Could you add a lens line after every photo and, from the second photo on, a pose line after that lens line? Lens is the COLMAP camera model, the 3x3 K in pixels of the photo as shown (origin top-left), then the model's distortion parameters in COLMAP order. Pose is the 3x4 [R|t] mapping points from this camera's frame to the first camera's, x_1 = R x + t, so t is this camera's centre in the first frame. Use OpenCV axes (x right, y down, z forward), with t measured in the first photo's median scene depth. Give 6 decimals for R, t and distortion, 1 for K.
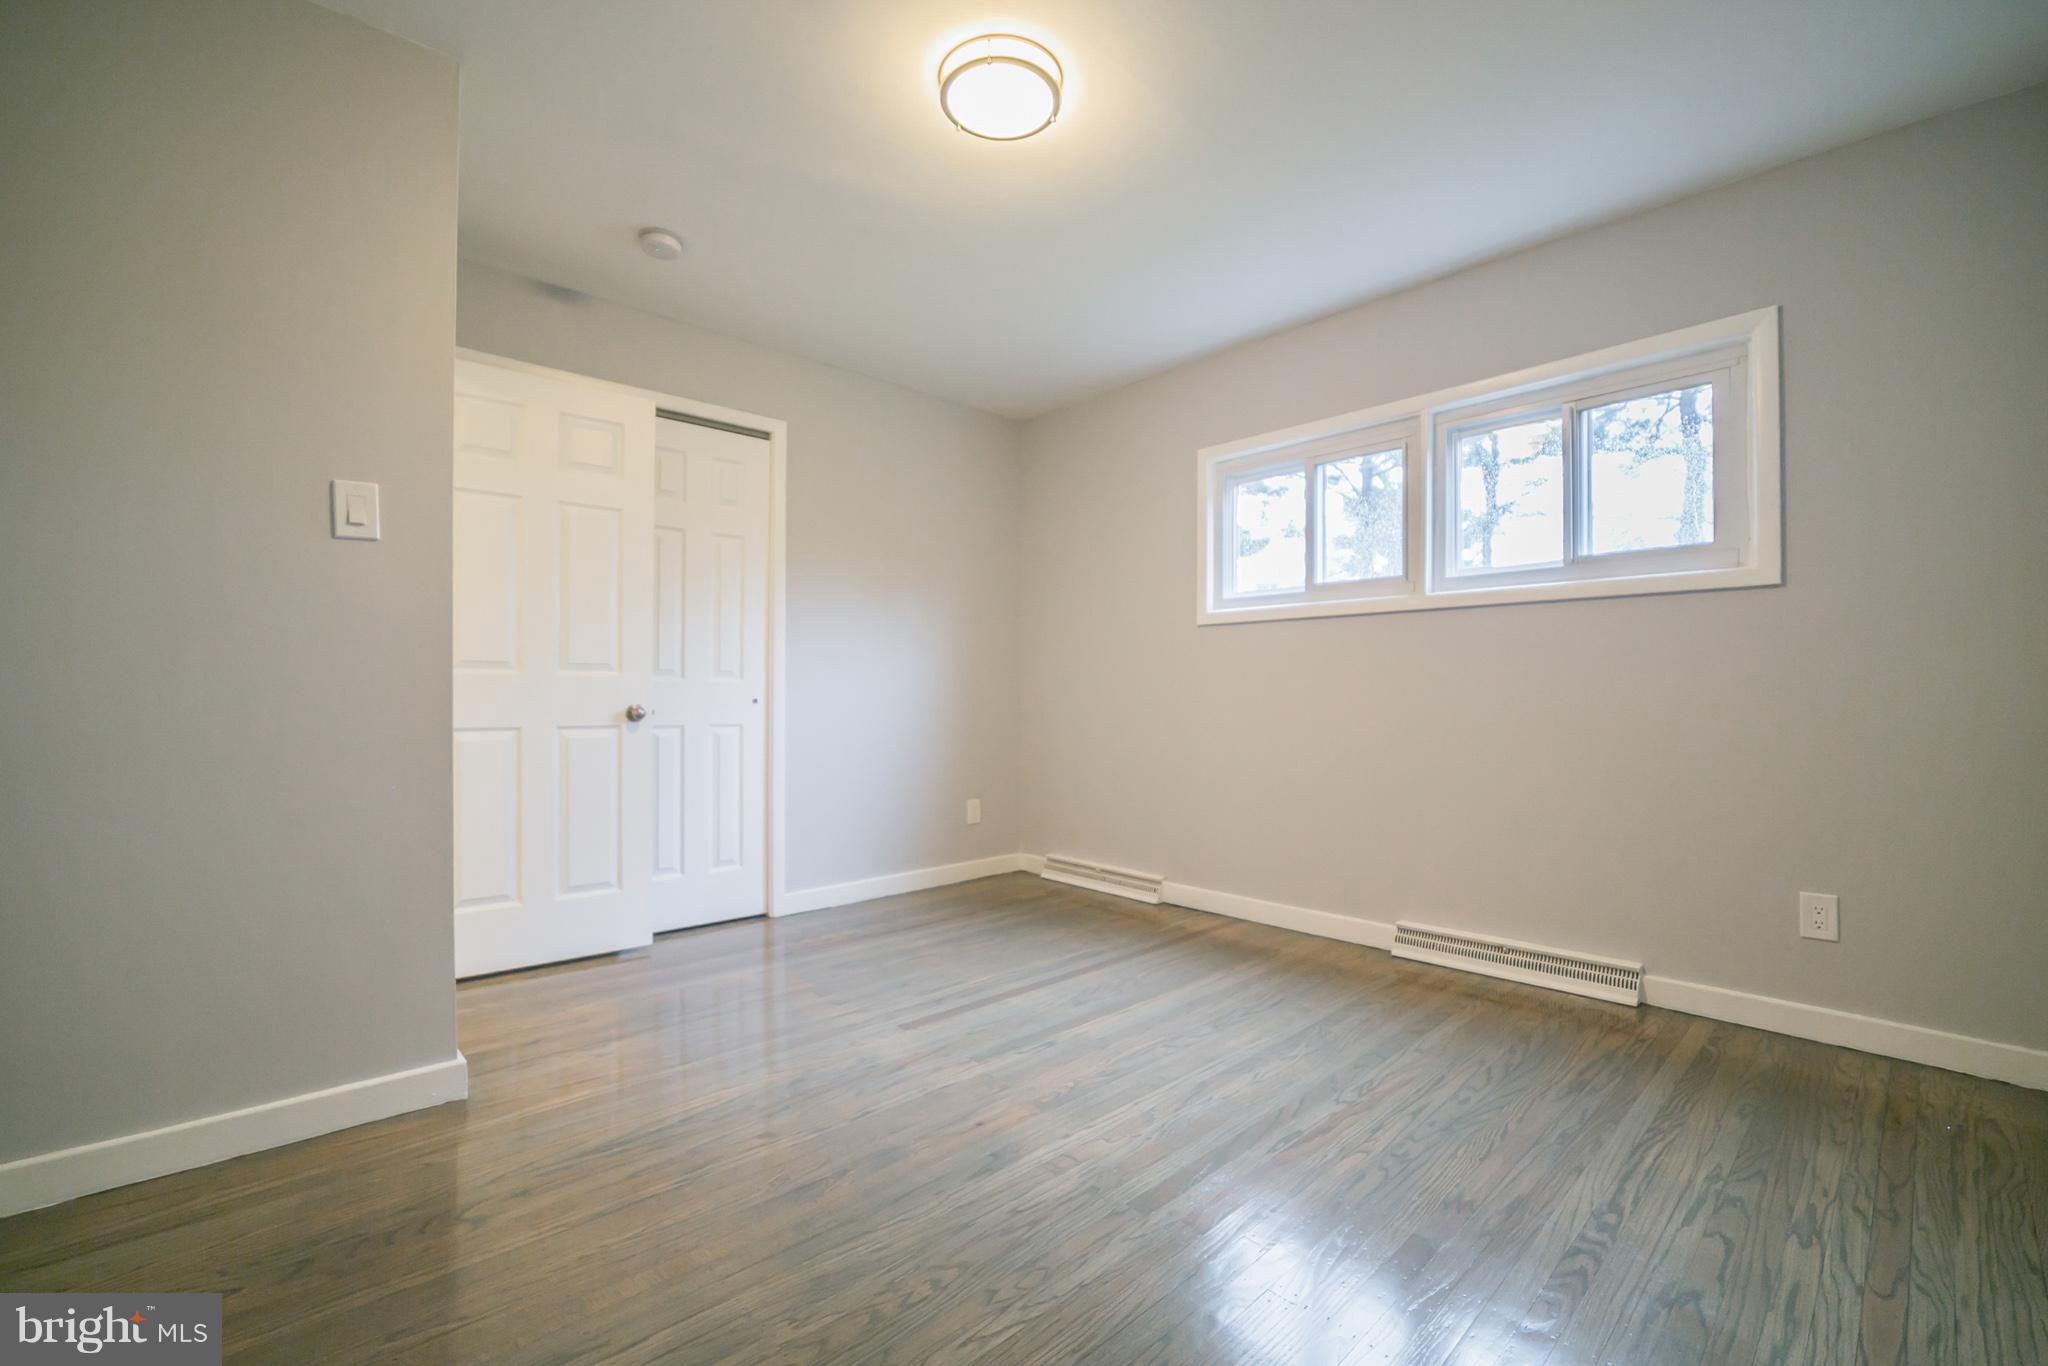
lens RADIAL K [[854.9, 0, 1029.9], [0, 854.9, 696.7], [0, 0, 1]] dist [-0.028775, 0.000107]
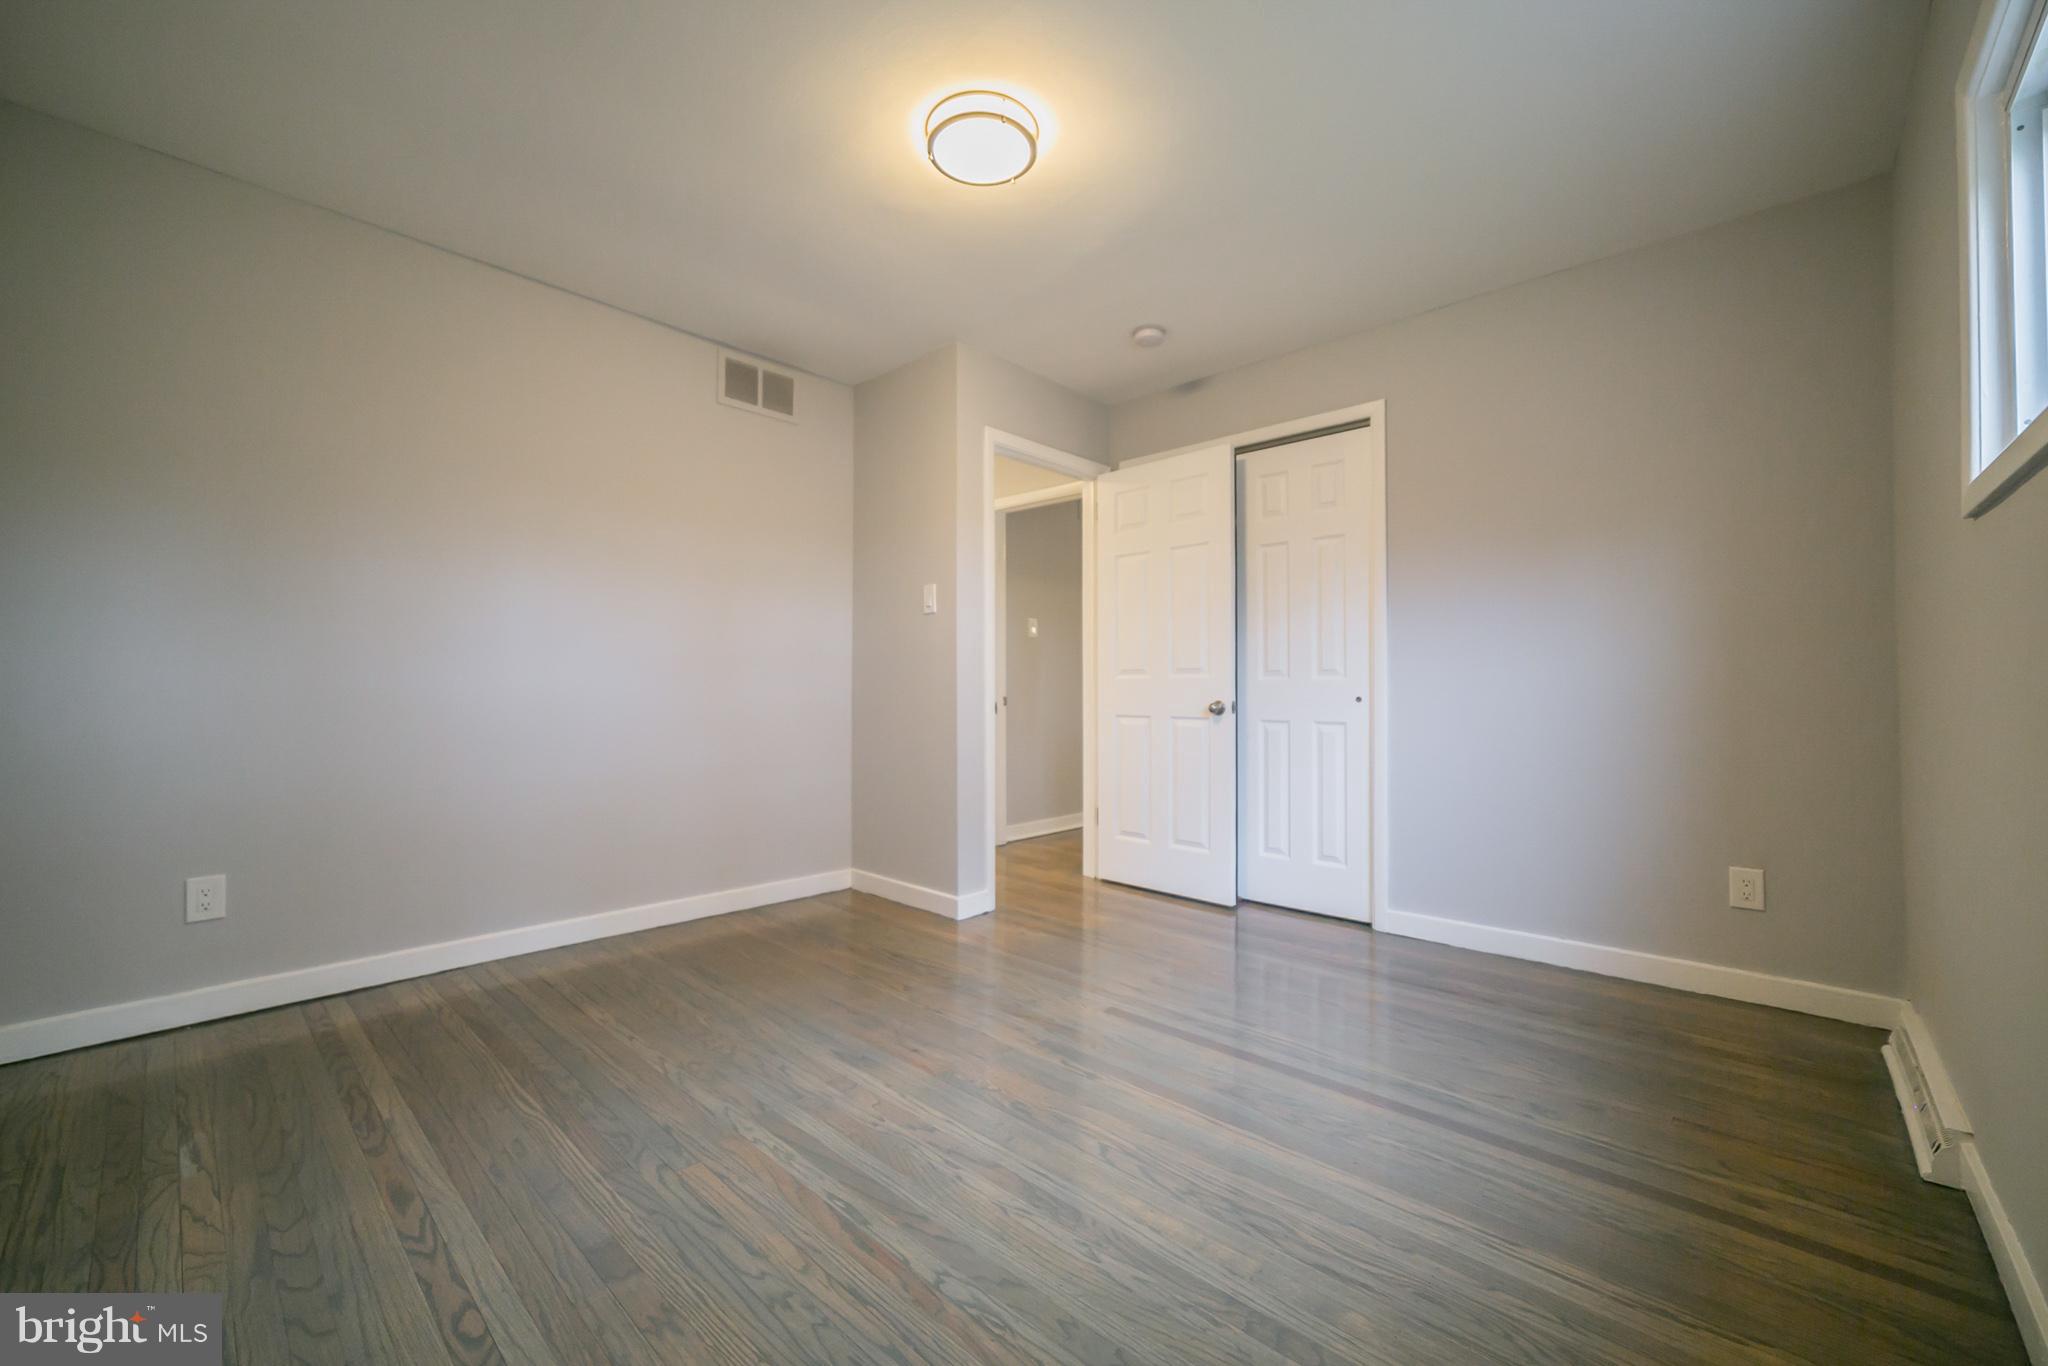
lens RADIAL K [[804.7, 0, 1024.0], [0, 804.7, 683.0], [0, 0, 1]] dist [-0.004257, 0.000207]
pose [[0.064550, -0.014048, -0.997816, 0.693204], [-0.003204, 0.999893, -0.014285, 0.000634], [0.997909, 0.004119, 0.064498, 0.685275]]
